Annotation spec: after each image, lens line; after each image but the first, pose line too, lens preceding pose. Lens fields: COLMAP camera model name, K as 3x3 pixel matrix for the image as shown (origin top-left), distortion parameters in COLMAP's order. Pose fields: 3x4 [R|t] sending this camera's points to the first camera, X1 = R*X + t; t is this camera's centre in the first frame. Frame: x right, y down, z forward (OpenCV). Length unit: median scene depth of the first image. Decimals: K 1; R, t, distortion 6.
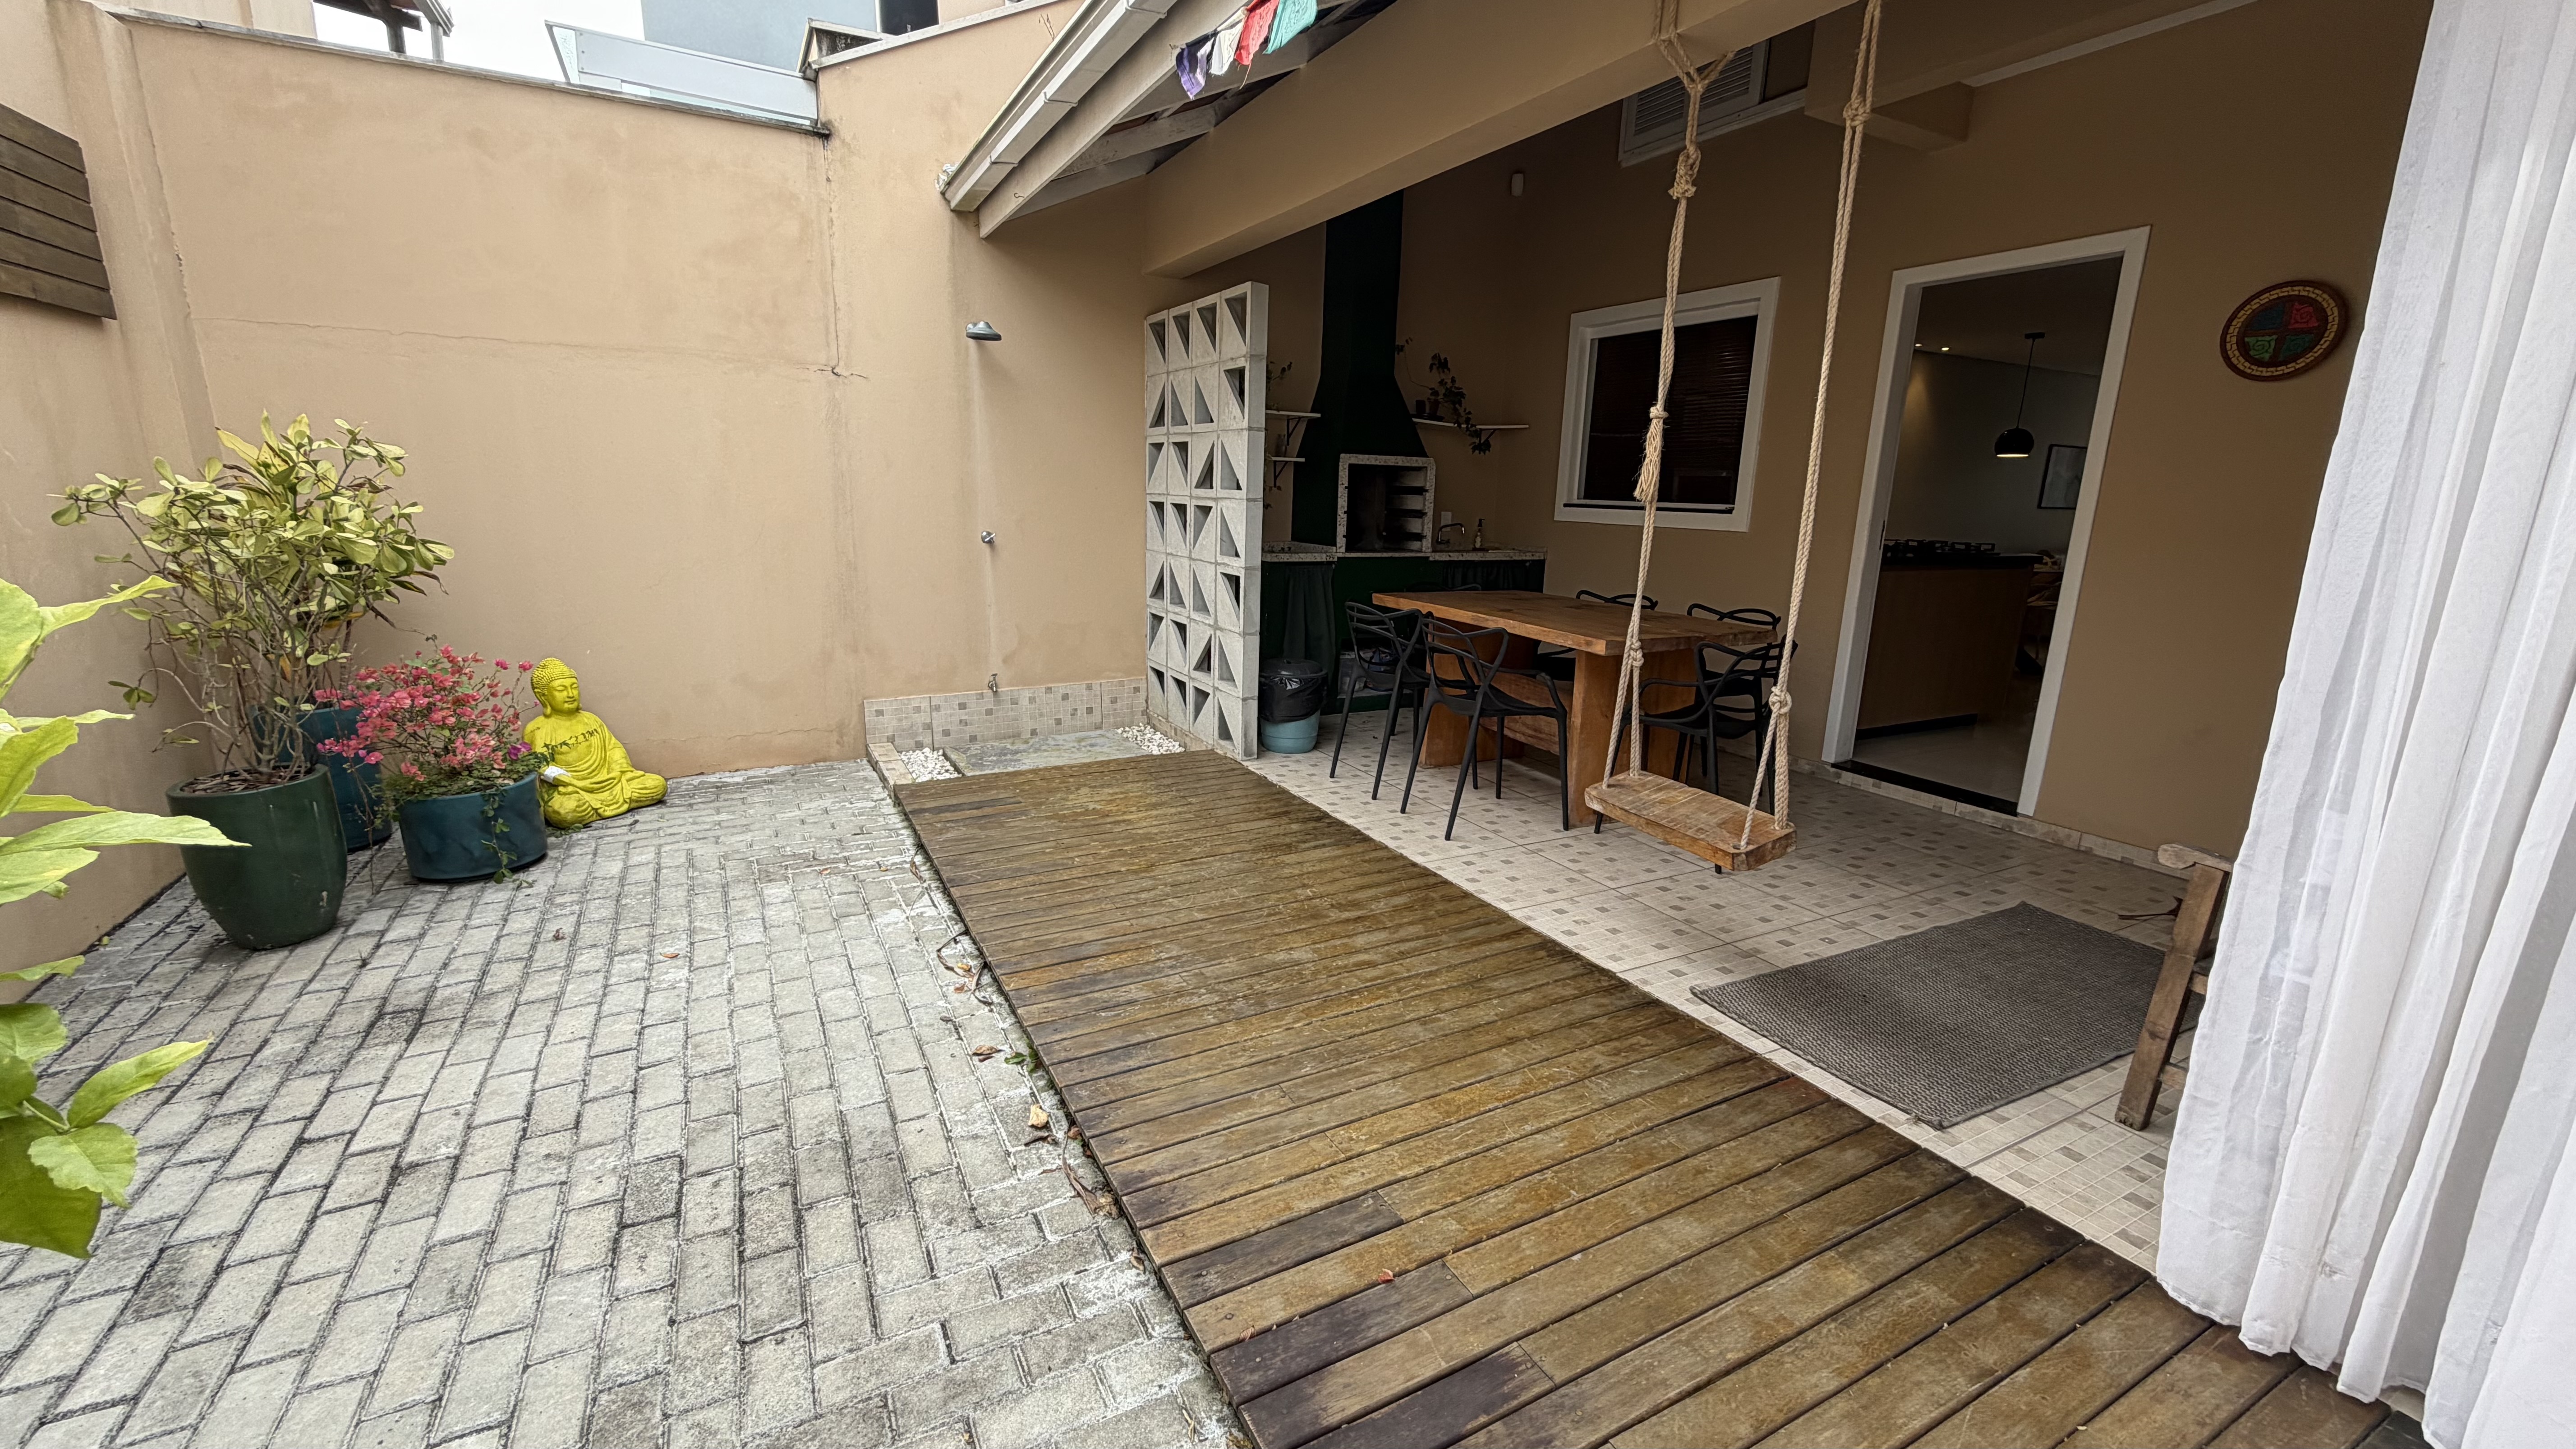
lens RADIAL K [[1027.0, 0, 1285.5], [0, 1027.0, 721.2], [0, 0, 1]] dist [0.000940, 0.000017]
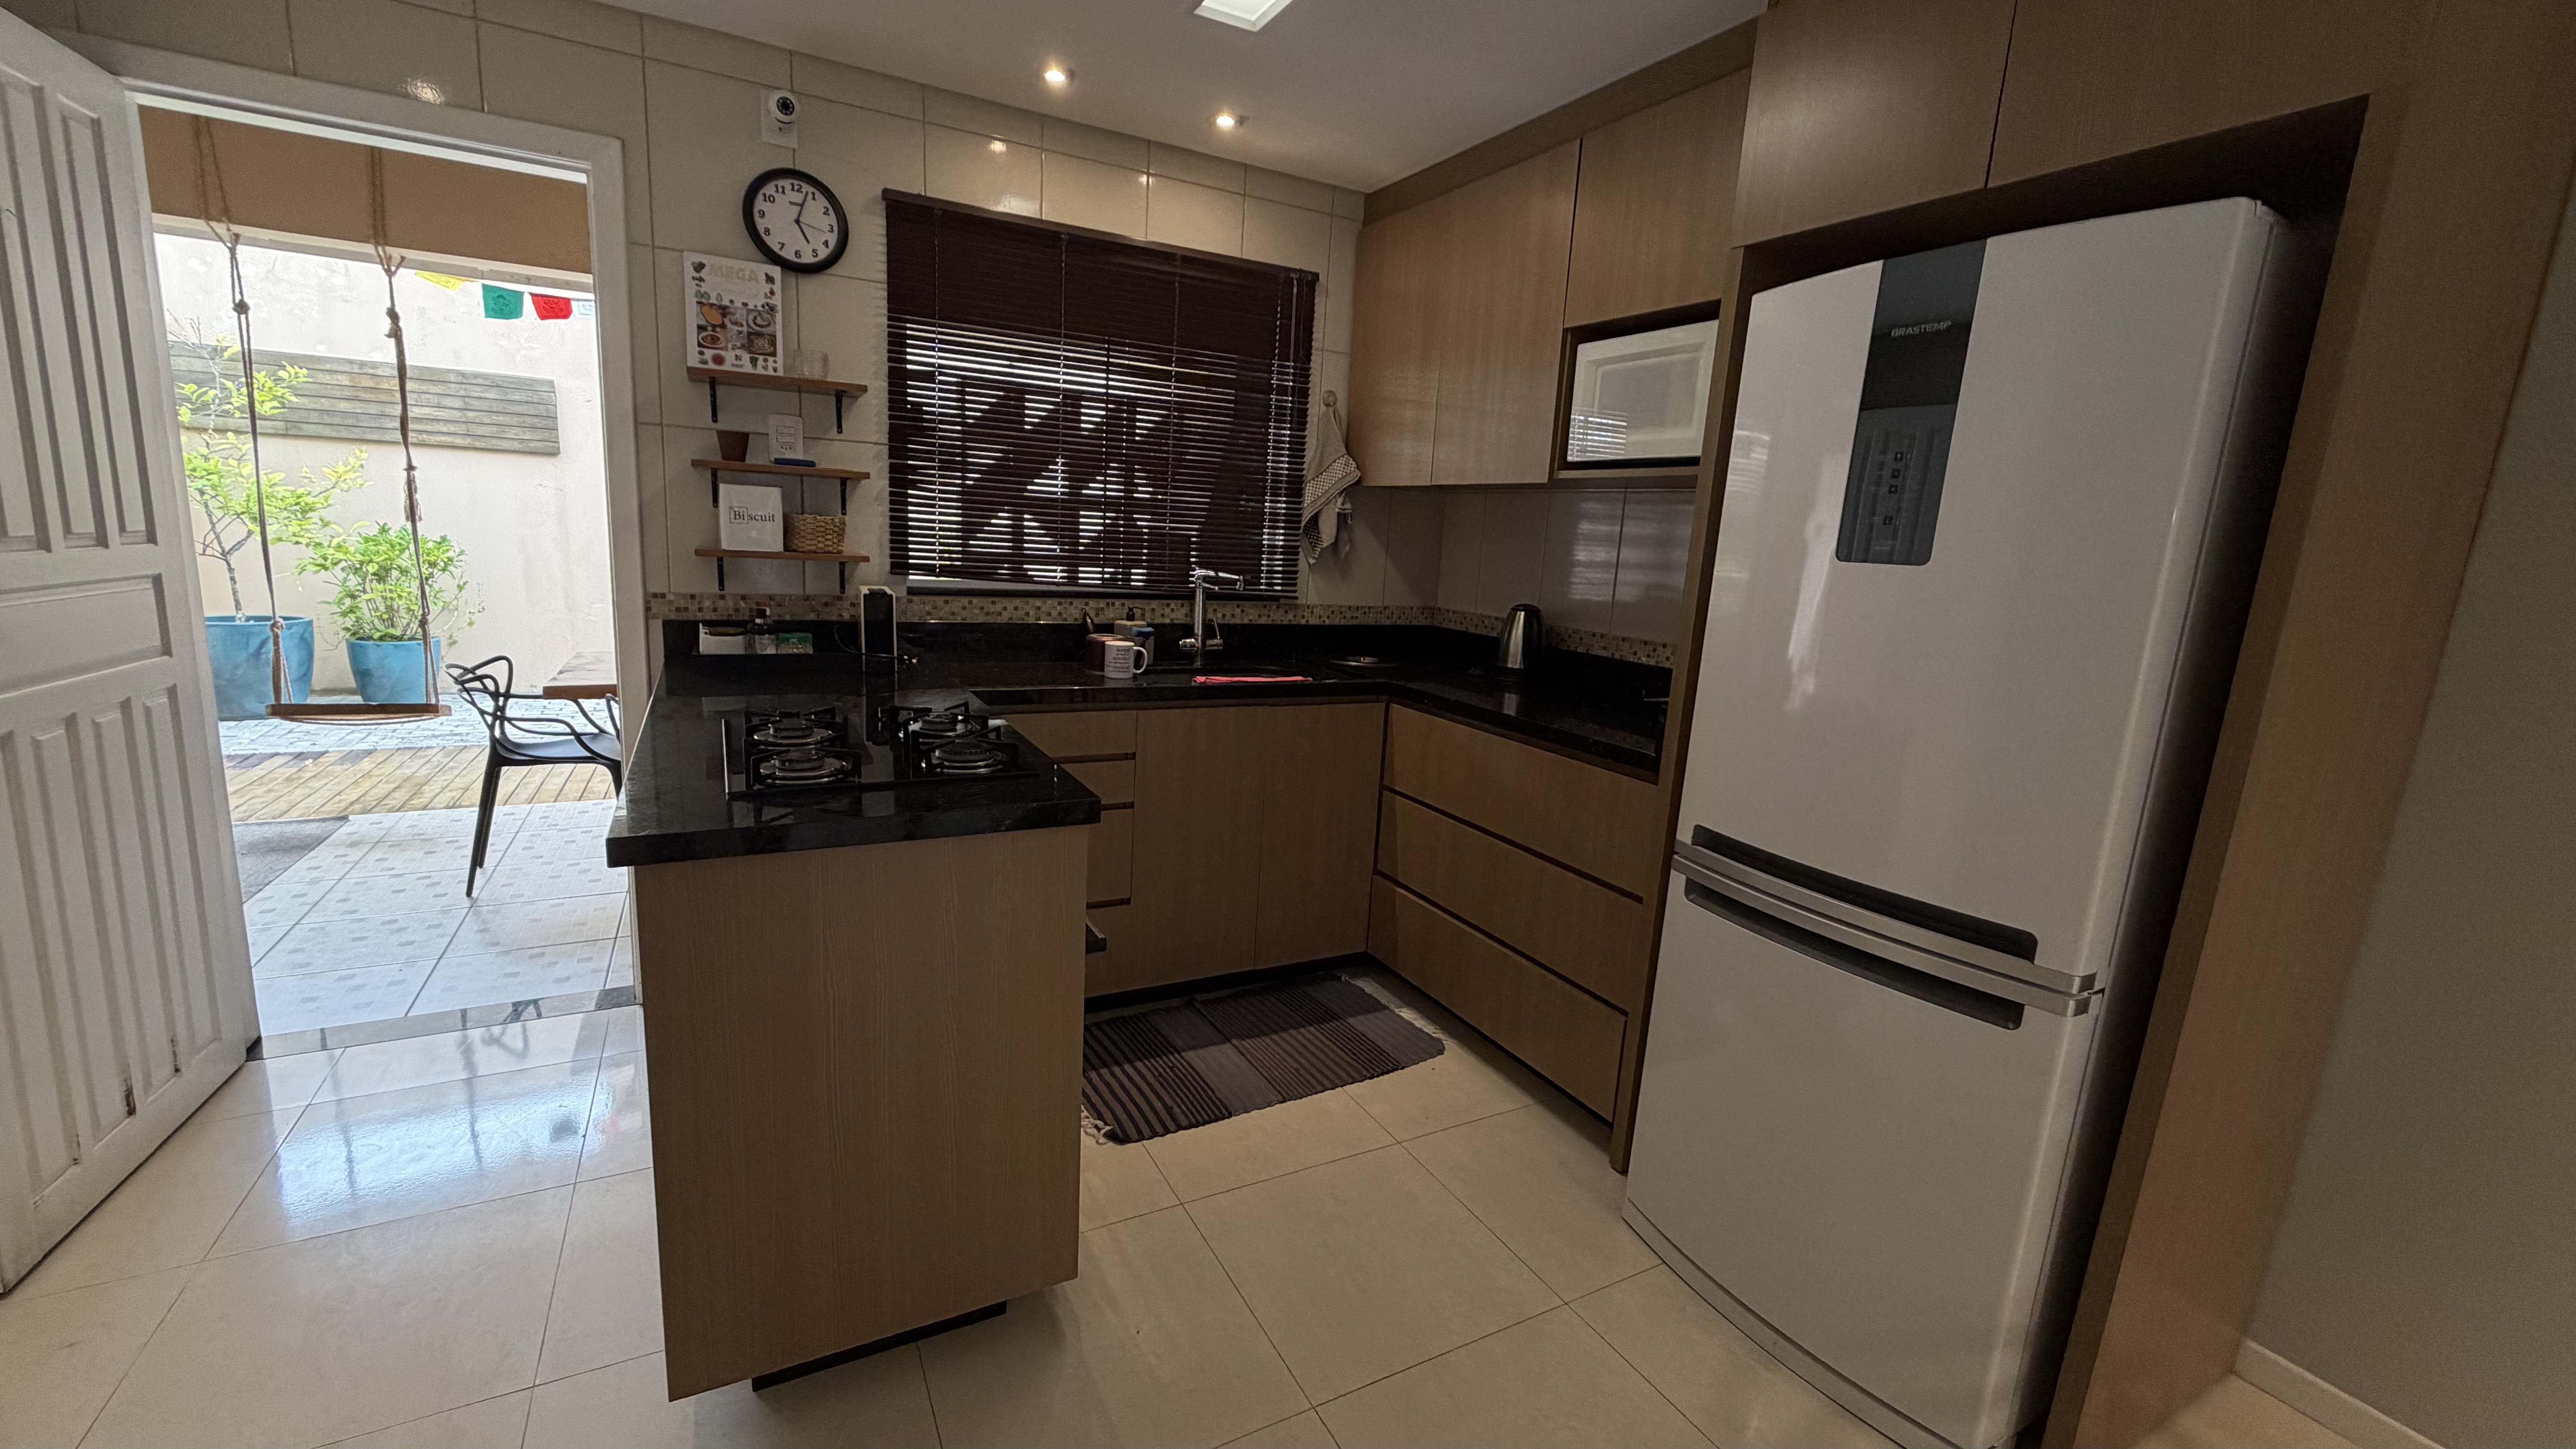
lens RADIAL K [[1027.0, 0, 1285.5], [0, 1027.0, 721.2], [0, 0, 1]] dist [0.000940, 0.000017]
pose [[-0.004773, 0.156782, -0.987622, 1.761681], [-0.275975, 0.949071, 0.151996, -0.481341], [0.961153, 0.273284, 0.038739, 2.074814]]
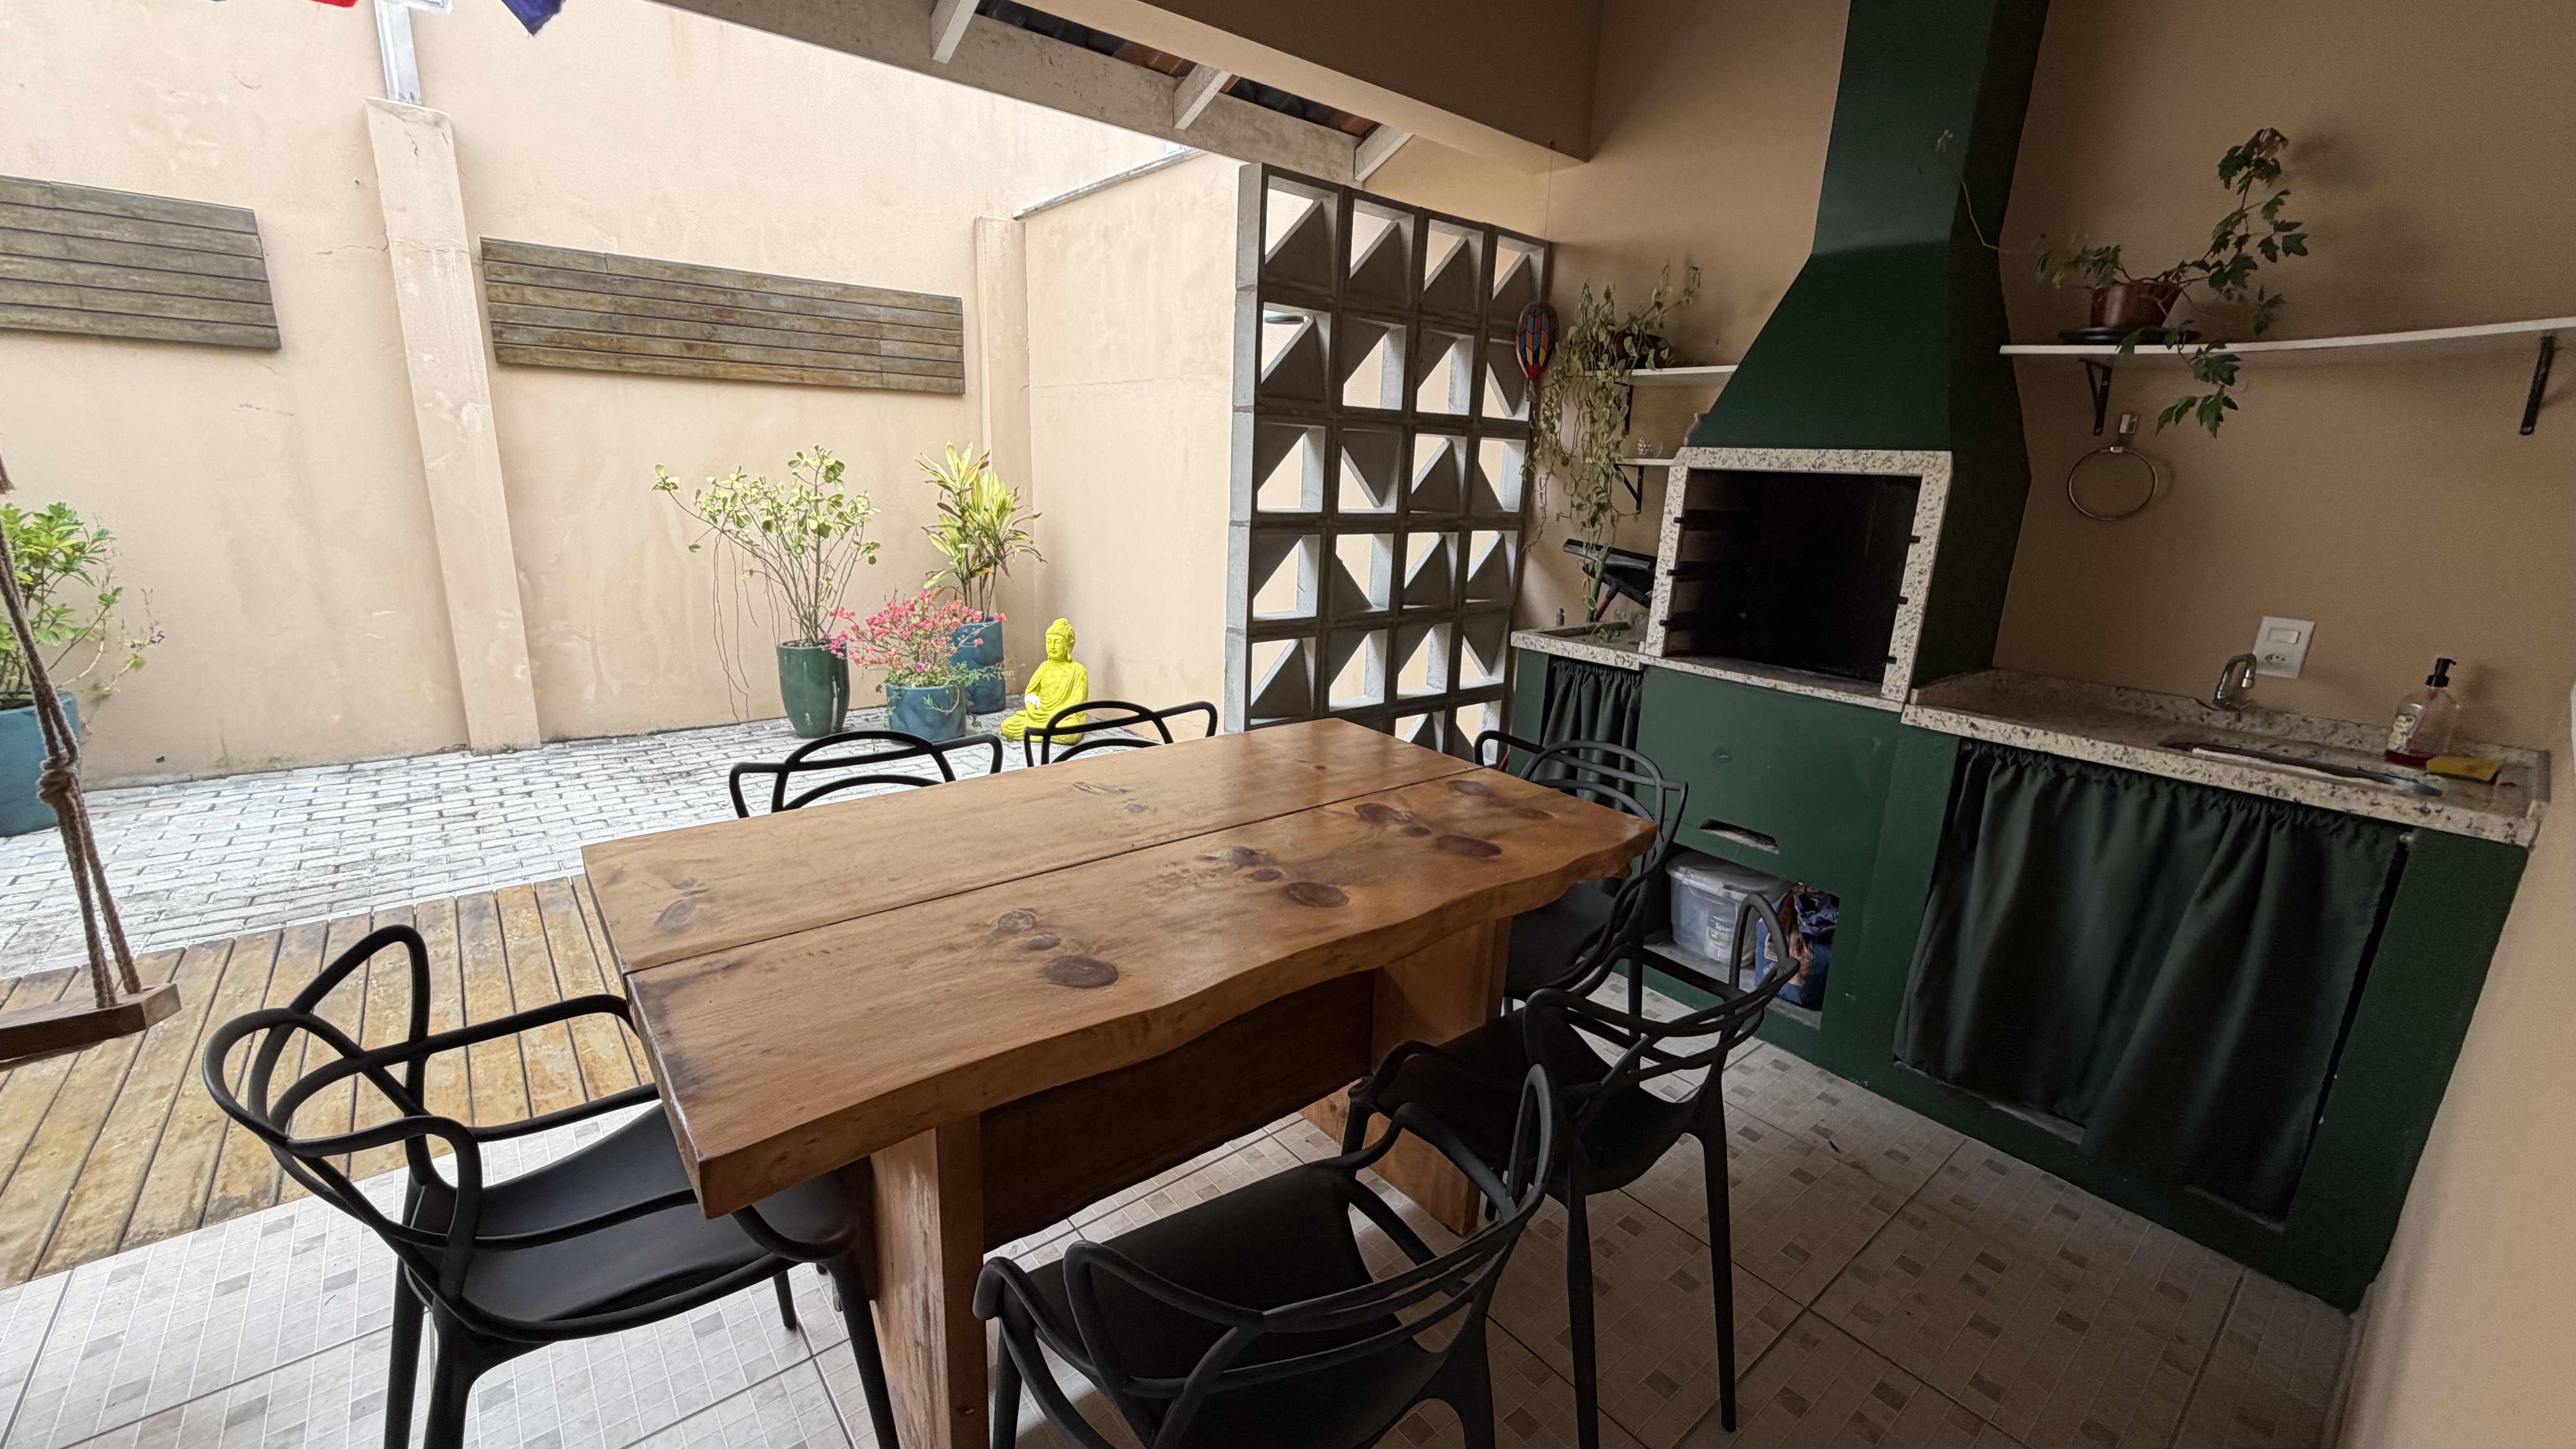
lens RADIAL K [[1027.0, 0, 1285.5], [0, 1027.0, 721.2], [0, 0, 1]] dist [0.000940, 0.000017]
pose [[0.186624, 0.220736, -0.957312, 0.907641], [-0.248401, 0.953372, 0.171403, -0.327011], [0.950510, 0.205809, 0.232753, 1.375969]]
